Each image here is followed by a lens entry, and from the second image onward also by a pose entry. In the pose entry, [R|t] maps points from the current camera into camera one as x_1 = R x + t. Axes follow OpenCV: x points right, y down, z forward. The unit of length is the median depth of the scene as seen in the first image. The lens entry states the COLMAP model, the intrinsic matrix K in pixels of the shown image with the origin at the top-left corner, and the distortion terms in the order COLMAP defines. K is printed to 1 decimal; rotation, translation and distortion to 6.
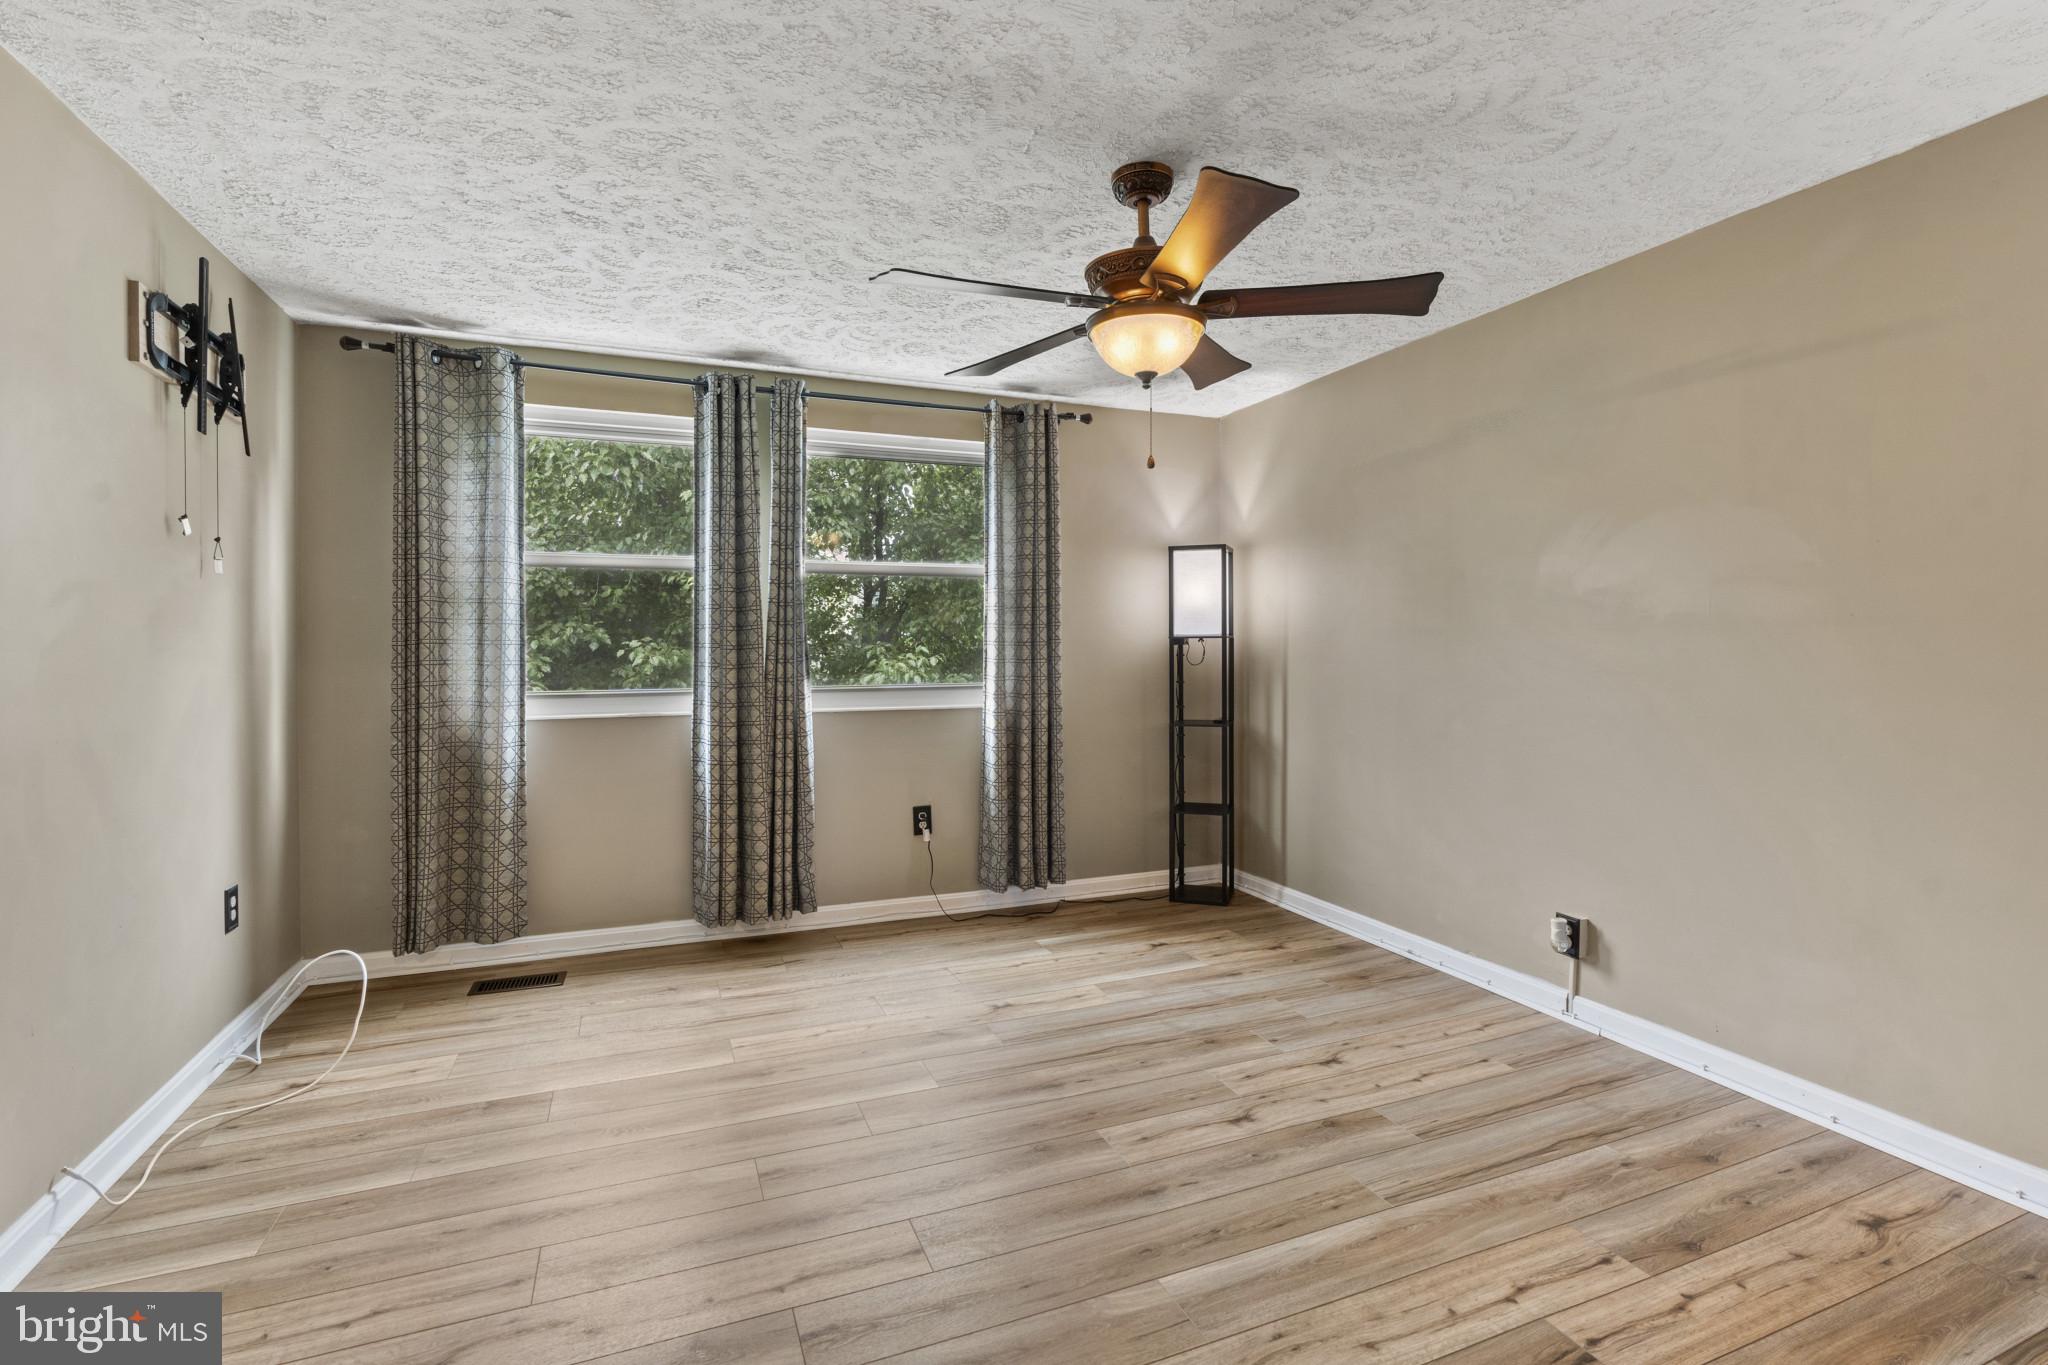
lens RADIAL K [[921.8, 0, 1012.4], [0, 921.8, 666.8], [0, 0, 1]] dist [-0.010642, 0.003036]
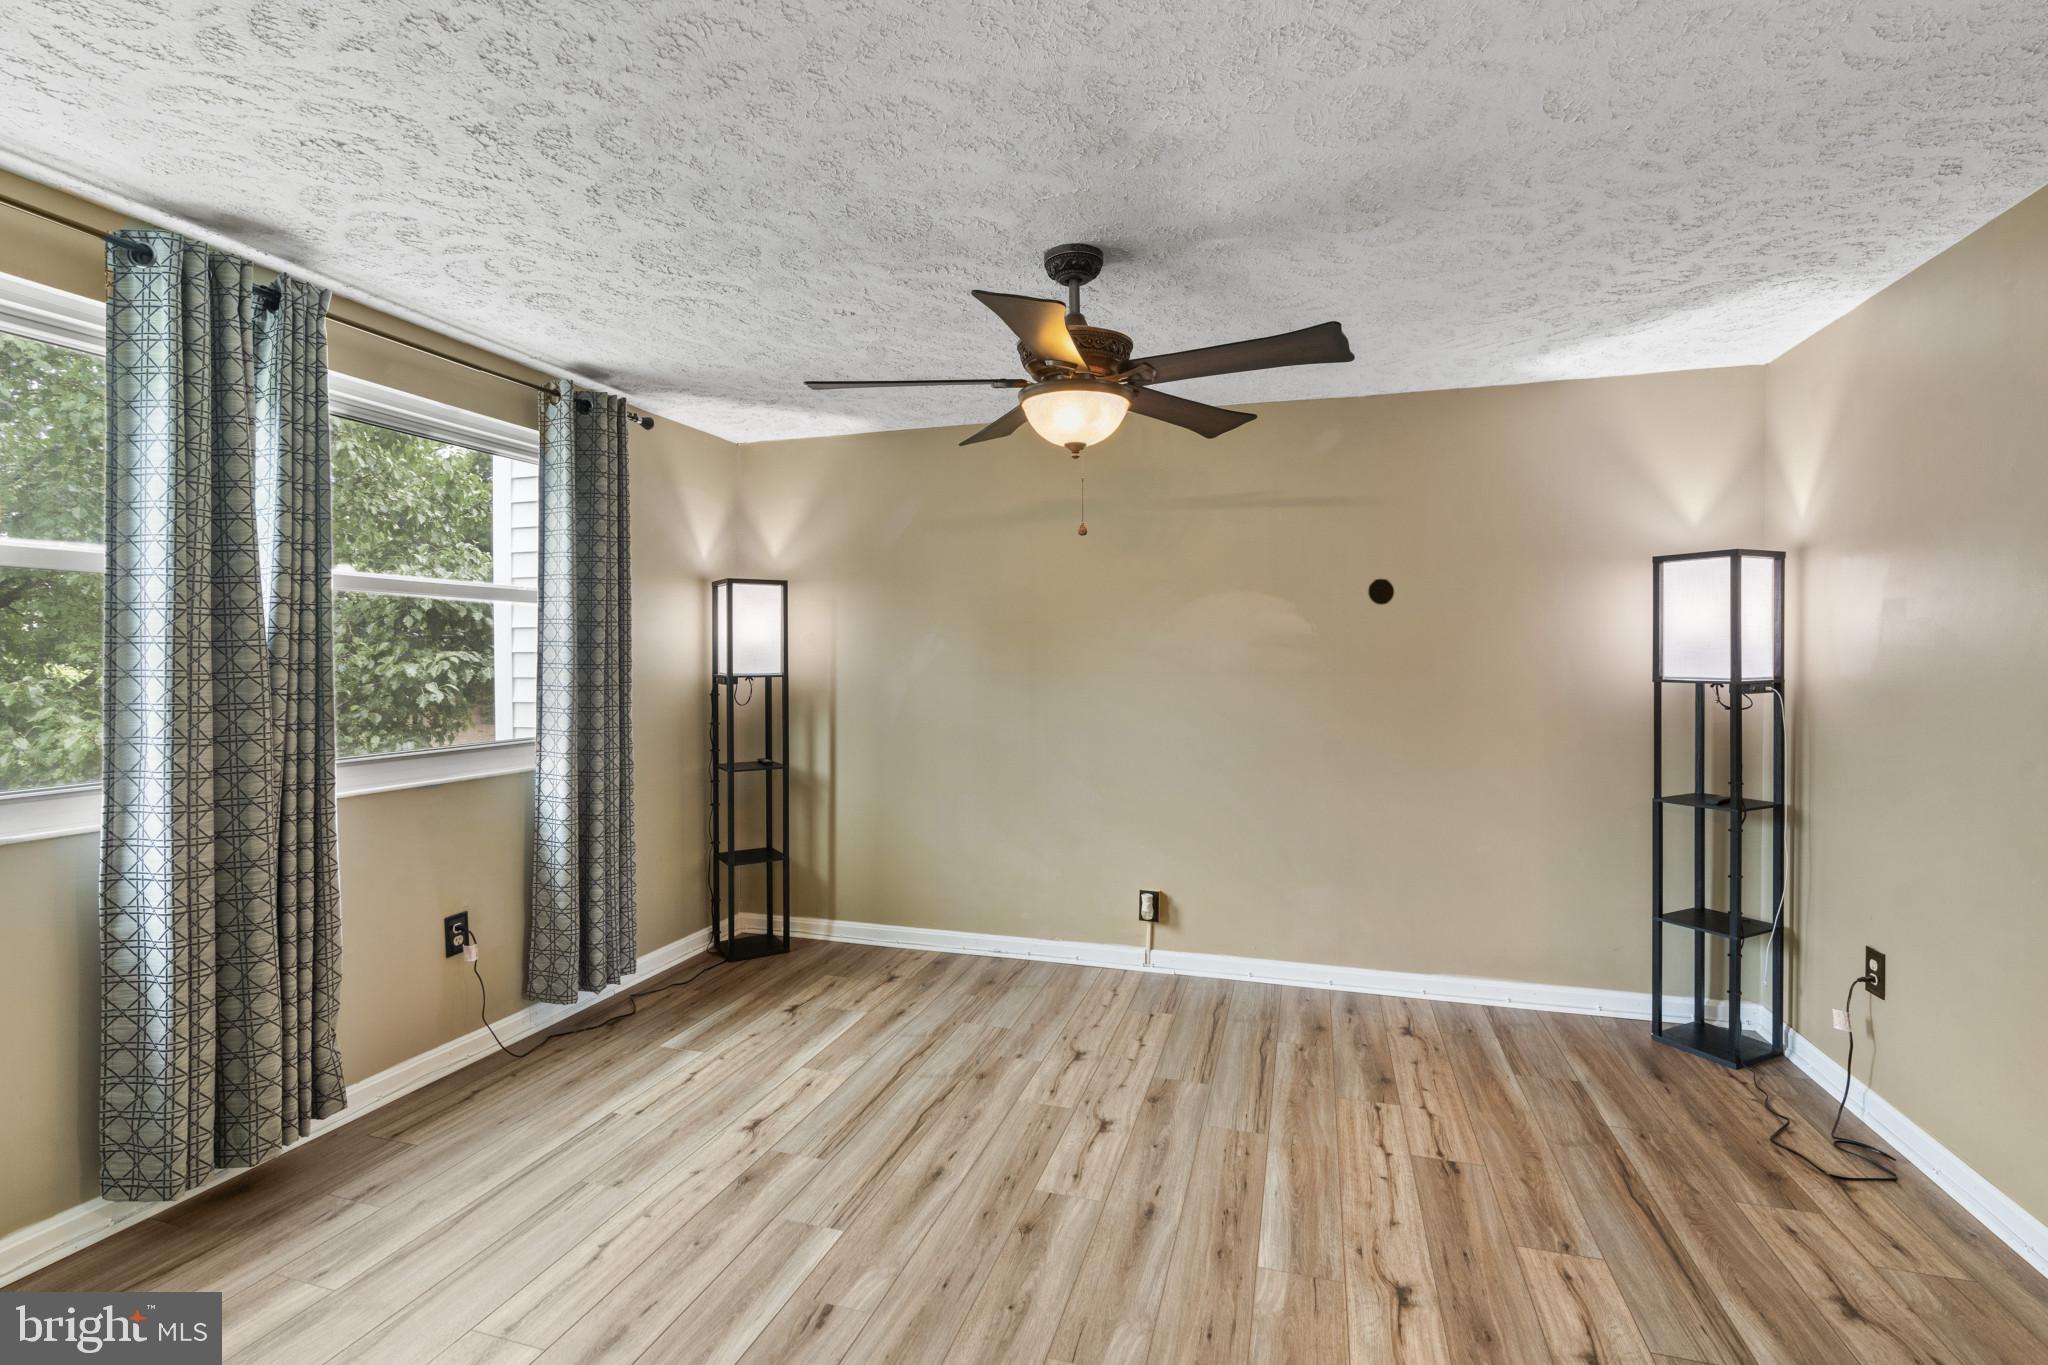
lens RADIAL K [[921.8, 0, 1013.4], [0, 921.8, 674.6], [0, 0, 1]] dist [-0.010642, 0.003036]
pose [[0.646157, -0.010090, 0.763138, -0.449995], [0.017593, 0.999844, -0.001676, -0.035625], [-0.763002, 0.014509, 0.646233, 0.242402]]
